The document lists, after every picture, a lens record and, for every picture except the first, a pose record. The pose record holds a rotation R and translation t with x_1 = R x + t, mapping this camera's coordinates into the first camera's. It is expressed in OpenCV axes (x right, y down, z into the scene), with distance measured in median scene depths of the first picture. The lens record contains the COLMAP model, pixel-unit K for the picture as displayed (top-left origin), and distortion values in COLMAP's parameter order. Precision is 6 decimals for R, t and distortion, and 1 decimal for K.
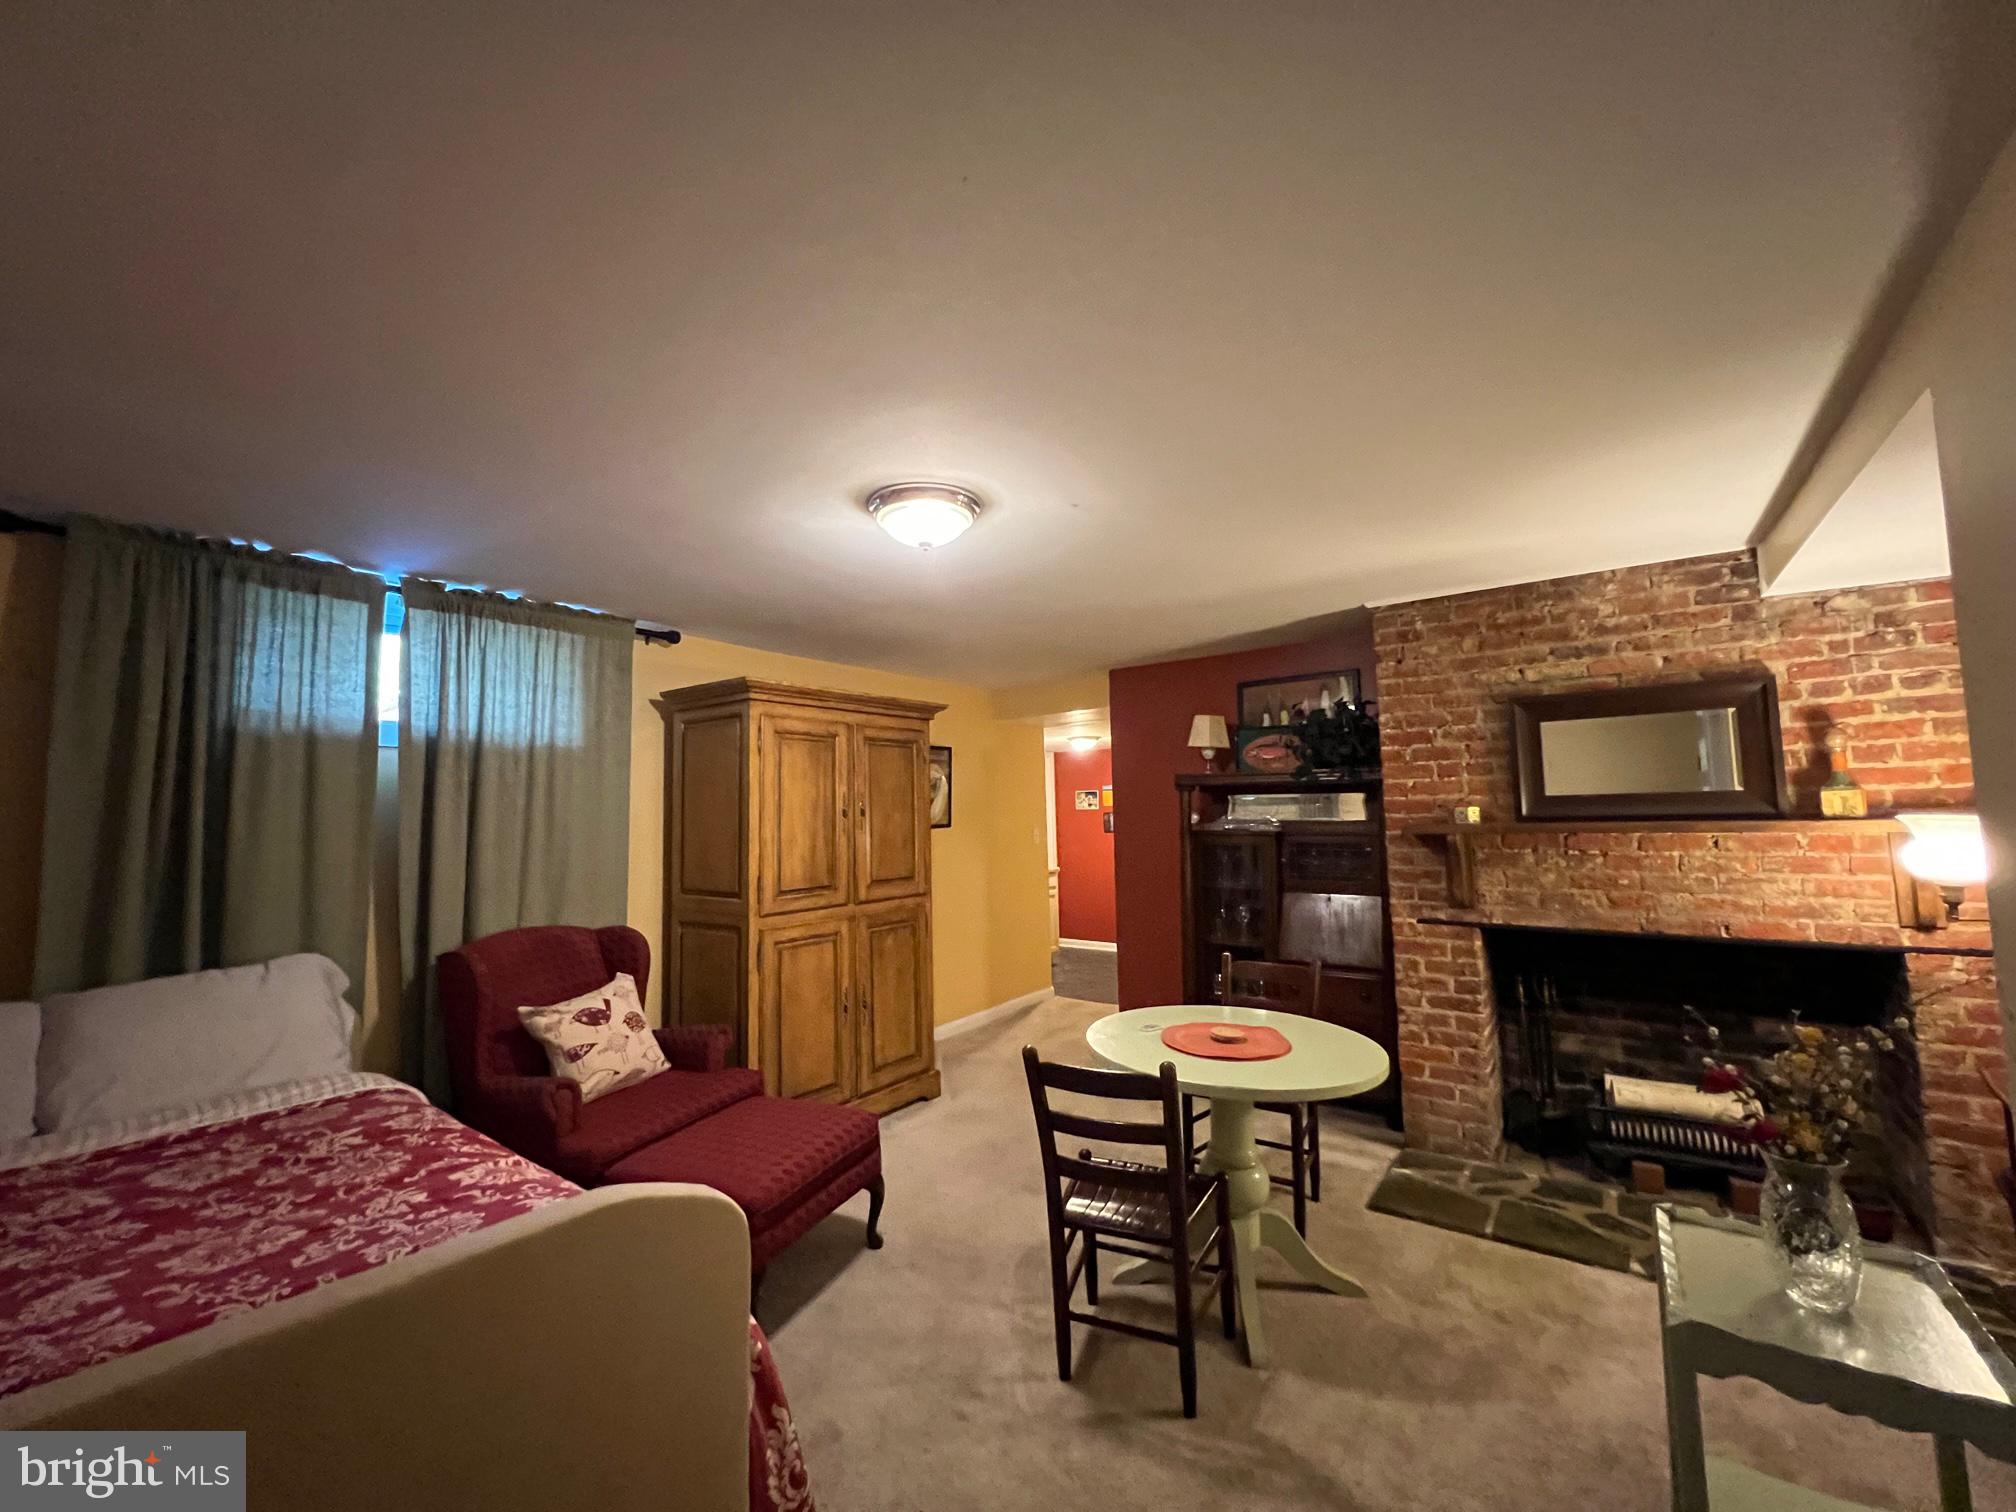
lens RADIAL K [[807.2, 0, 1005.3], [0, 807.2, 755.3], [0, 0, 1]] dist [-0.001497, 0.000159]
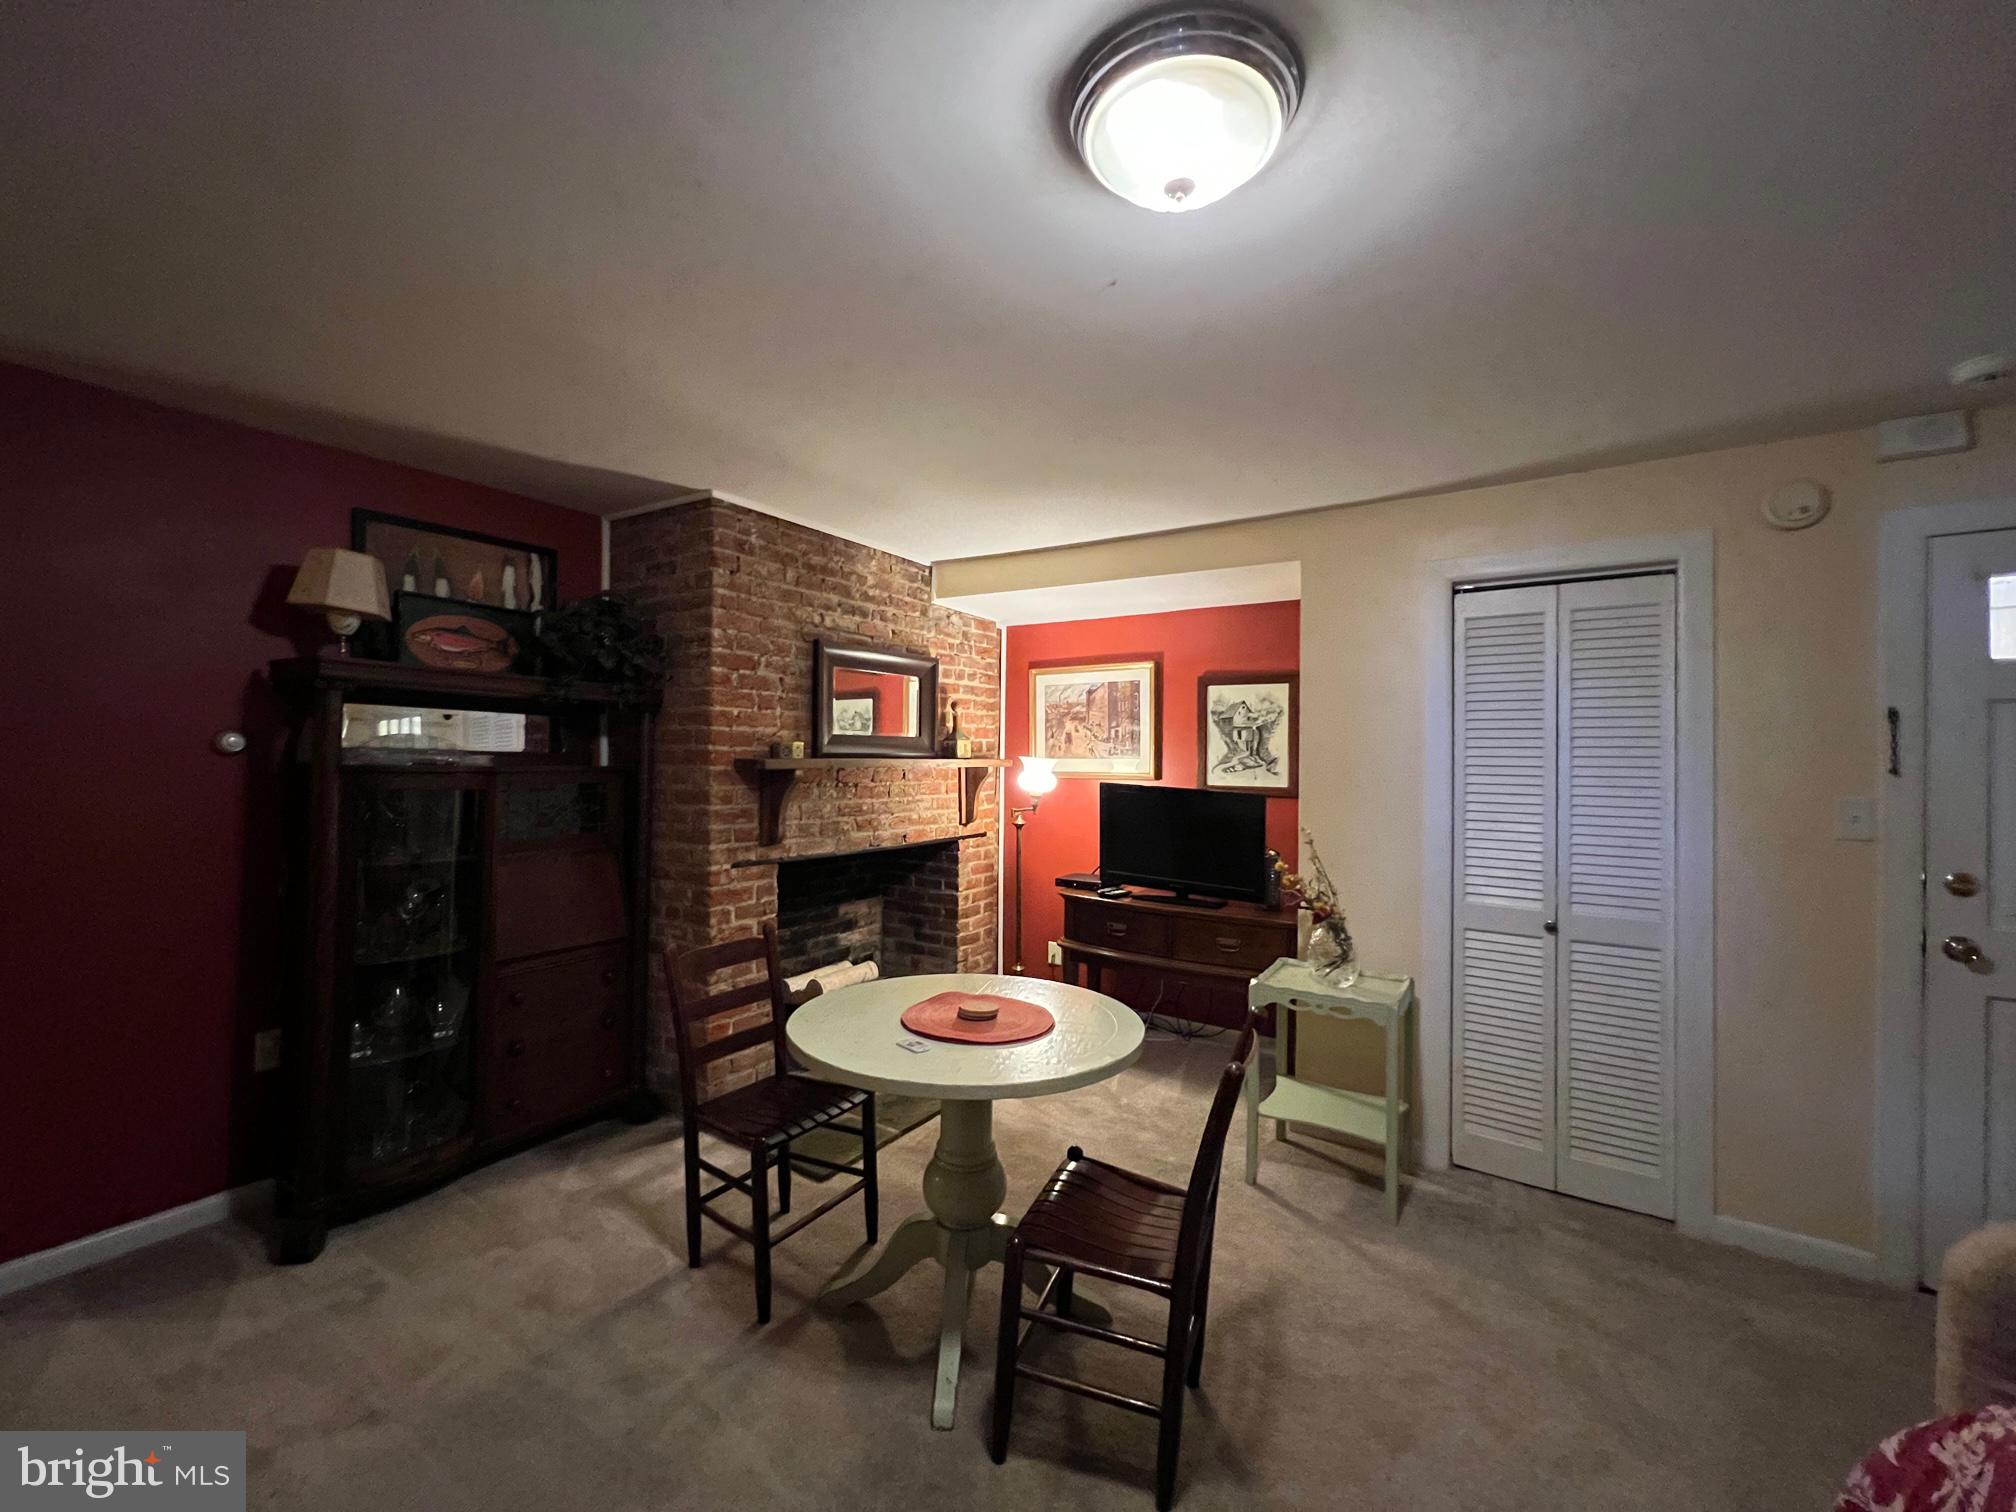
lens RADIAL K [[807.2, 0, 1008.1], [0, 807.2, 752.7], [0, 0, 1]] dist [-0.001497, 0.000159]
pose [[-0.052206, 0.018815, 0.998459, -0.422914], [-0.091225, 0.995552, -0.023530, 0.076795], [-0.994461, -0.092313, -0.050258, 0.790086]]
